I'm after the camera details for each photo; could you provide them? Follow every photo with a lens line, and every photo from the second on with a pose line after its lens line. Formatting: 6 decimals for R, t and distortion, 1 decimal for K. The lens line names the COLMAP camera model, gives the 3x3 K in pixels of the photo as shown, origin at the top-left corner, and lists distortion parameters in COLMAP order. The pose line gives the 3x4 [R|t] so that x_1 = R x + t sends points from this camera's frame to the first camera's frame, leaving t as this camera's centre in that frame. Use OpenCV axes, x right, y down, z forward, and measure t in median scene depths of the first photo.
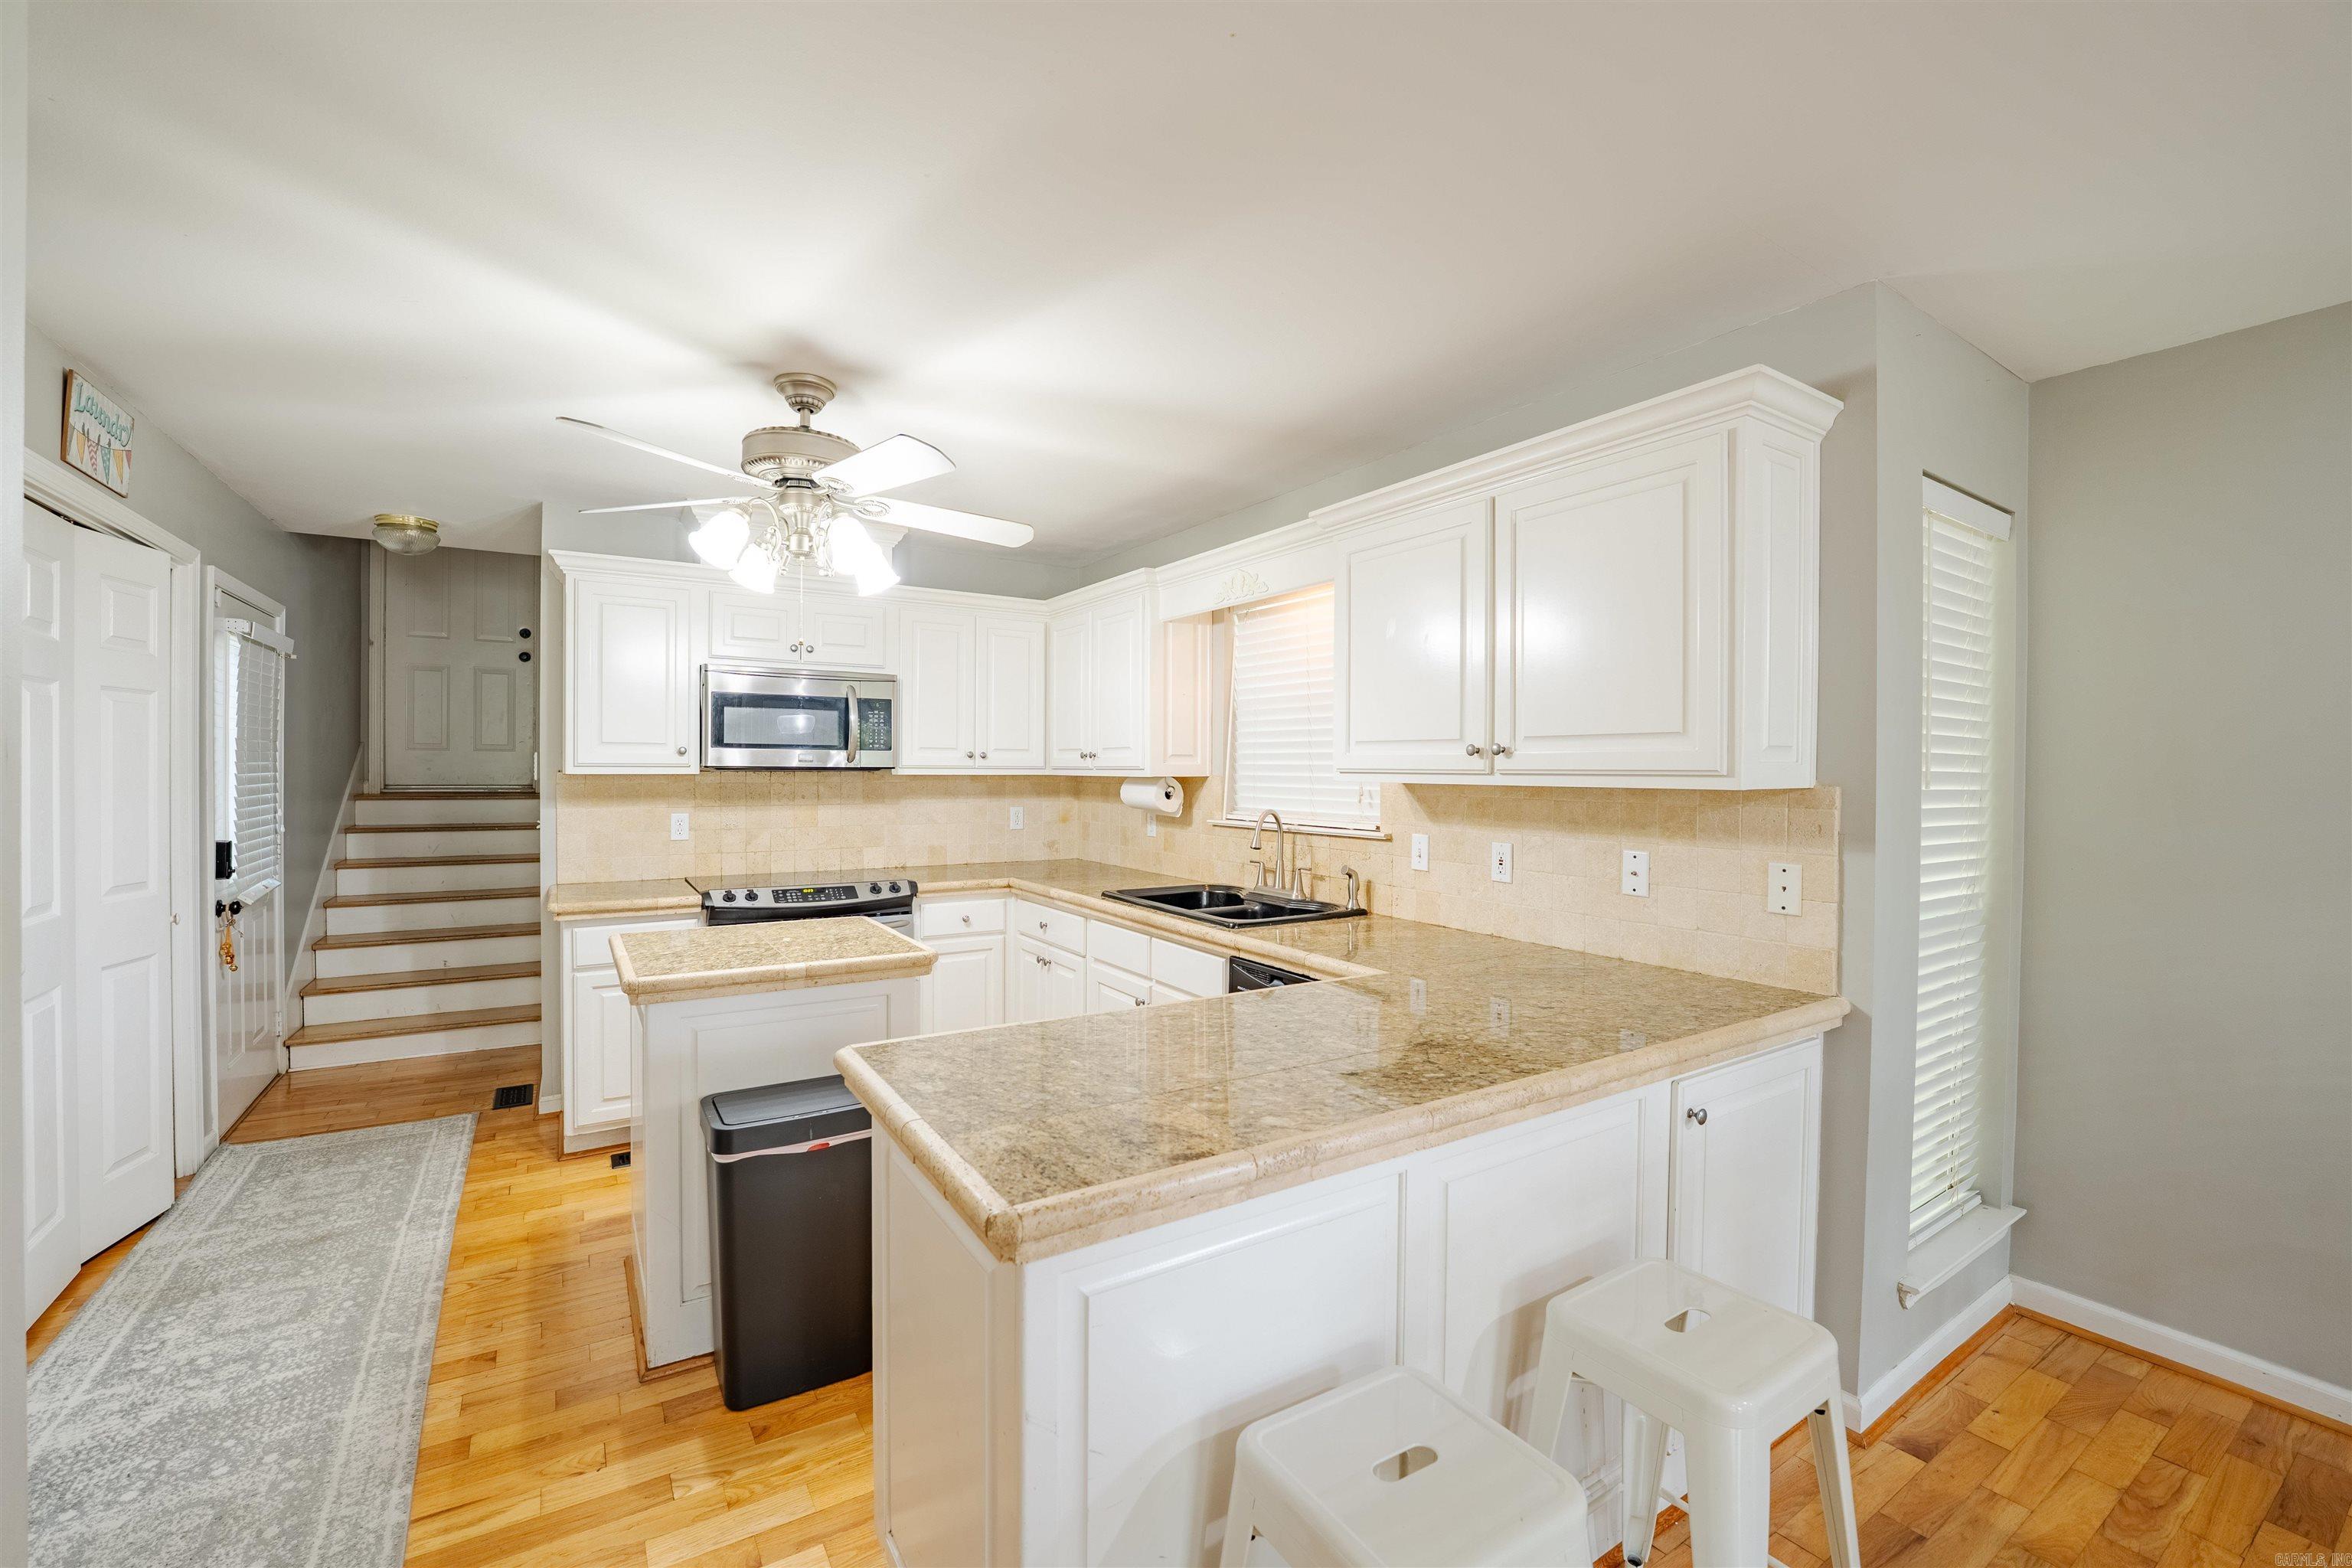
lens RADIAL K [[971.3, 0, 1179.2], [0, 971.3, 778.6], [0, 0, 1]] dist [-0.023925, 0.003104]
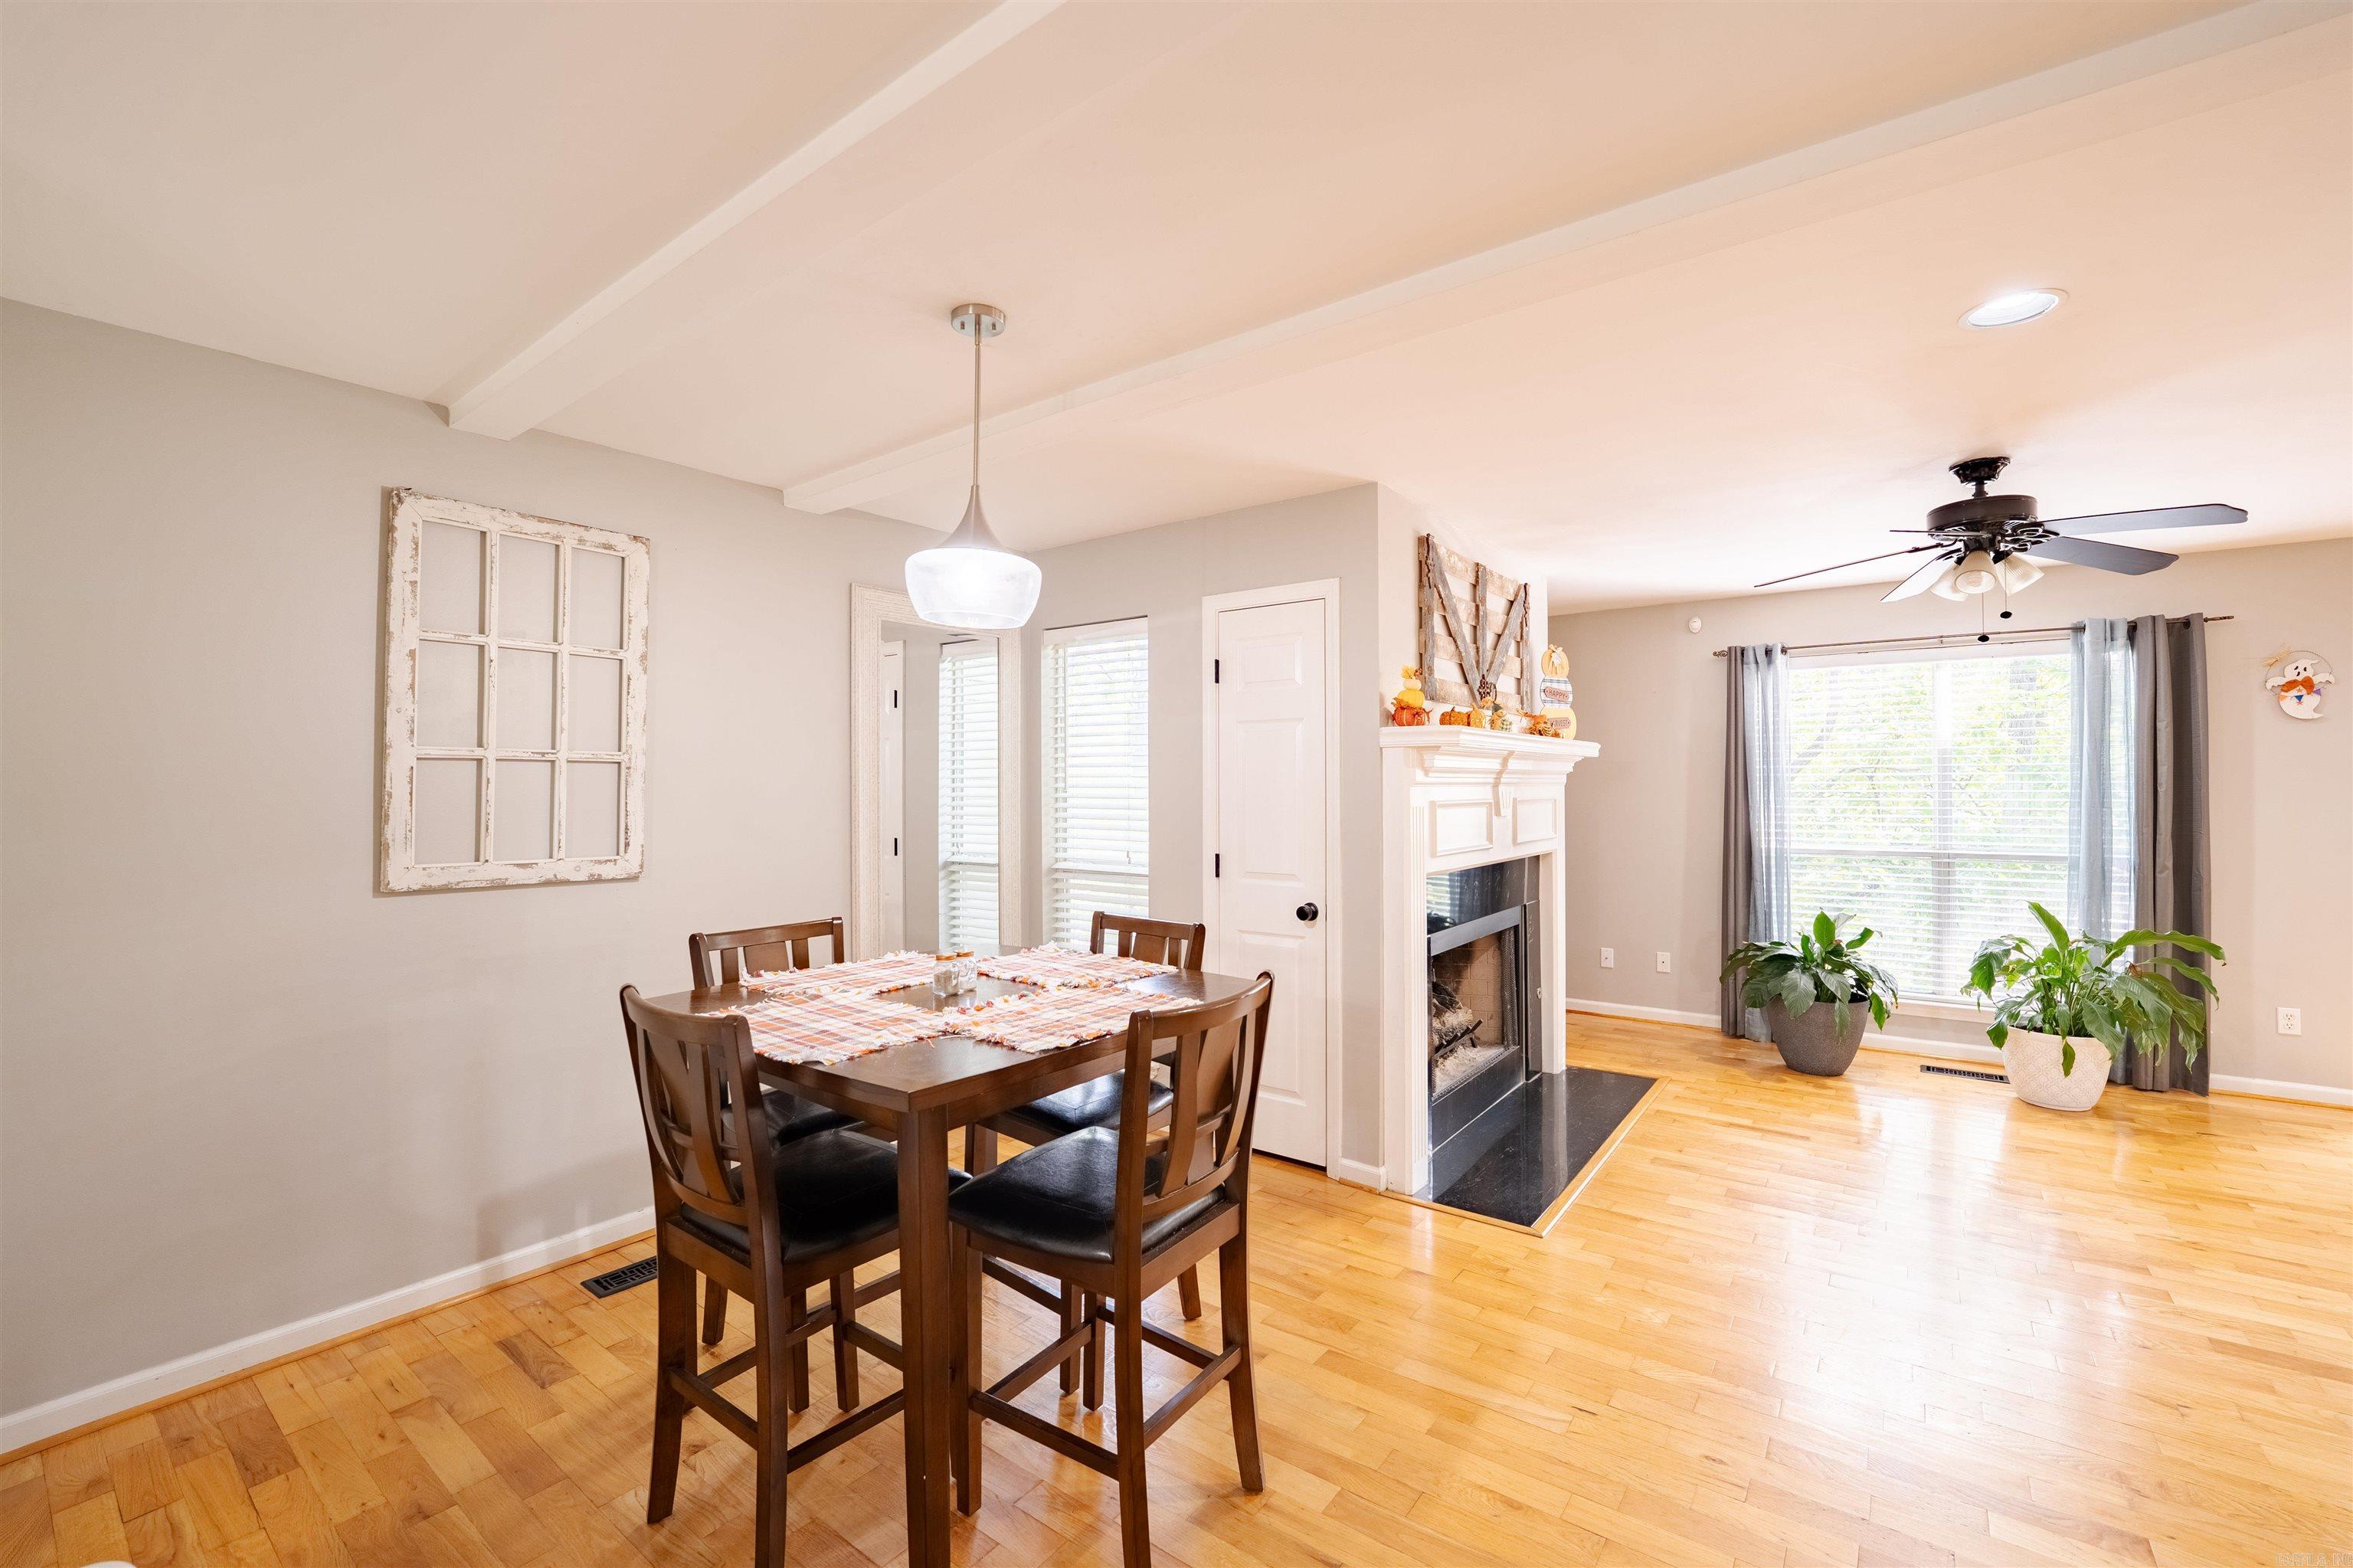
lens RADIAL K [[971.8, 0, 1179.7], [0, 971.8, 778.6], [0, 0, 1]] dist [-0.023925, 0.003104]
pose [[-0.350547, -0.002446, 0.936542, -0.087008], [0.008772, 0.999944, 0.005895, -0.002192], [-0.936504, 0.010281, -0.350506, 0.165972]]
